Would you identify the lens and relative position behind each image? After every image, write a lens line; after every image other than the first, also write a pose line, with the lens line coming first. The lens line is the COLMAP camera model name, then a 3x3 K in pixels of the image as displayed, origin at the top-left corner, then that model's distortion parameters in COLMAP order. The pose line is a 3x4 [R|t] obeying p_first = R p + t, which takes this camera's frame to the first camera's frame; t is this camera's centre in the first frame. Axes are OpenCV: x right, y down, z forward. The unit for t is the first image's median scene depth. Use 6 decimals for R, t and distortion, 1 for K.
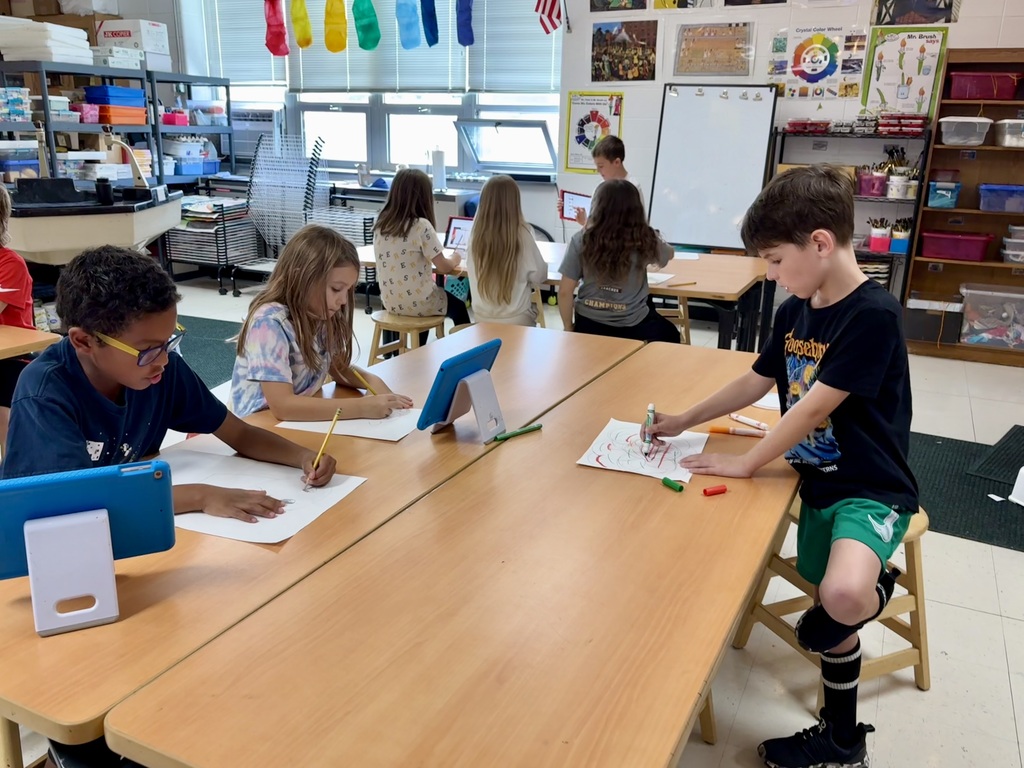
lens RADIAL K [[776.4, 0, 512.1], [0, 776.4, 383.9], [0, 0, 1]] dist [0.002692, -0.022085]
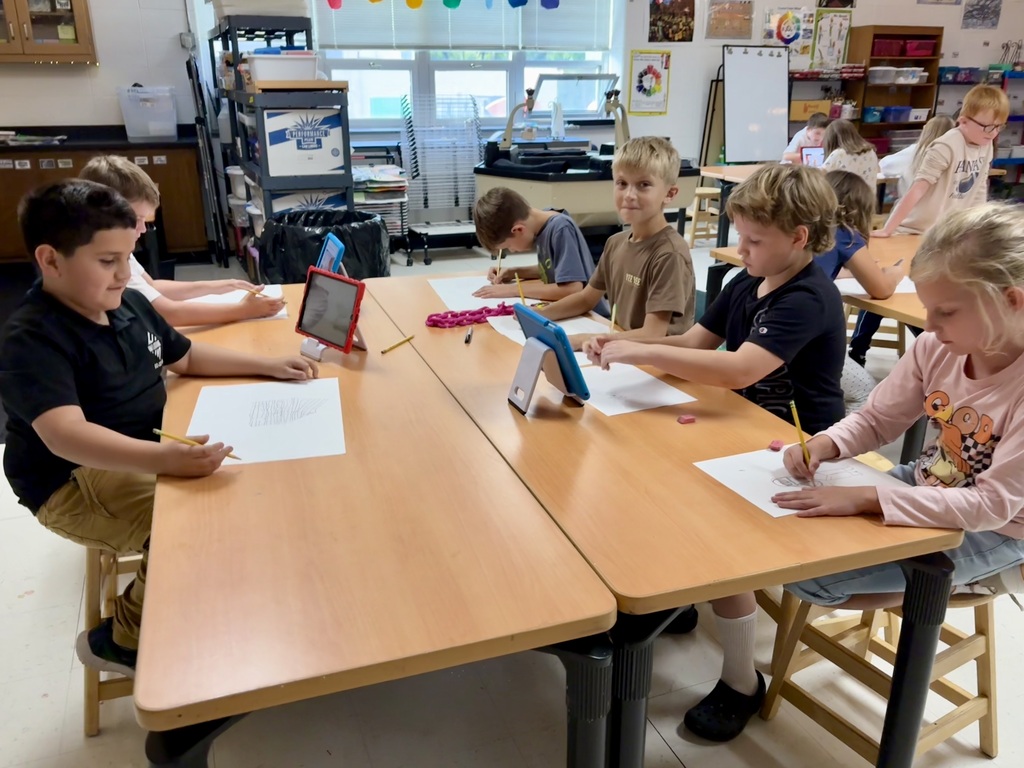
lens RADIAL K [[776.4, 0, 505.1], [0, 776.4, 380.8], [0, 0, 1]] dist [0.002692, -0.022085]
pose [[0.736244, -0.267882, 0.621437, -1.017101], [0.231146, 0.962631, 0.141112, -0.091588], [-0.636016, 0.039750, 0.770651, 0.198393]]
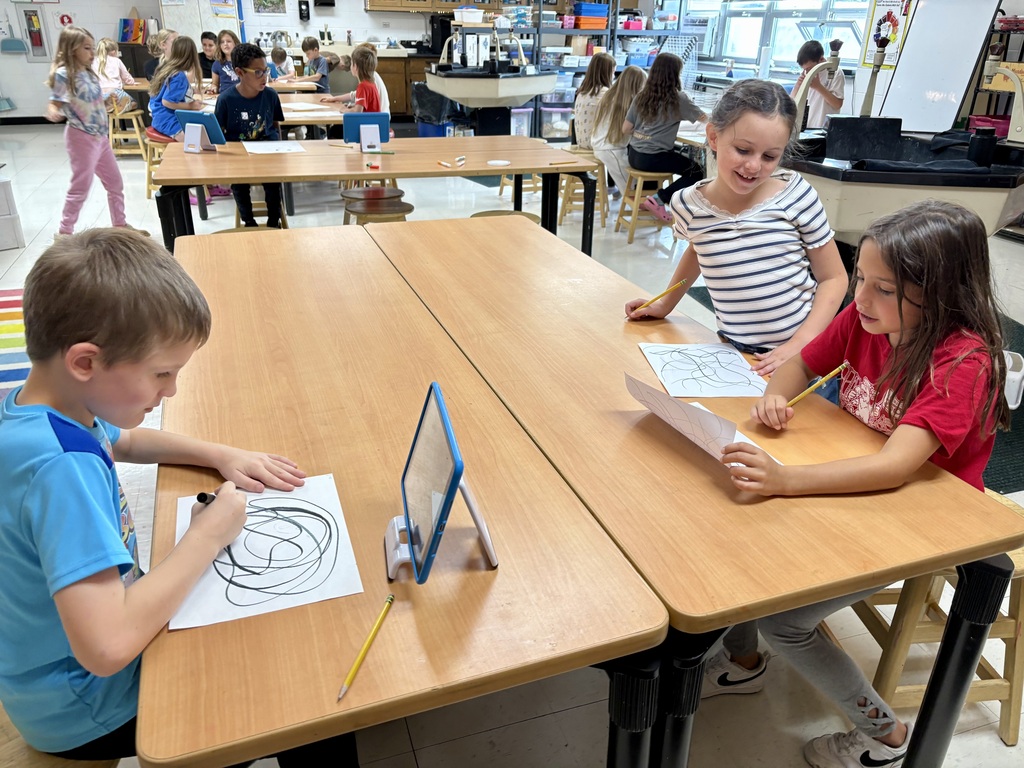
lens RADIAL K [[776.4, 0, 518.0], [0, 776.4, 385.2], [0, 0, 1]] dist [0.002692, -0.022085]
pose [[0.680443, 0.292514, -0.671887, 0.670180], [-0.221925, 0.956076, 0.191489, 0.076166], [0.698388, 0.018811, 0.715472, -0.182554]]
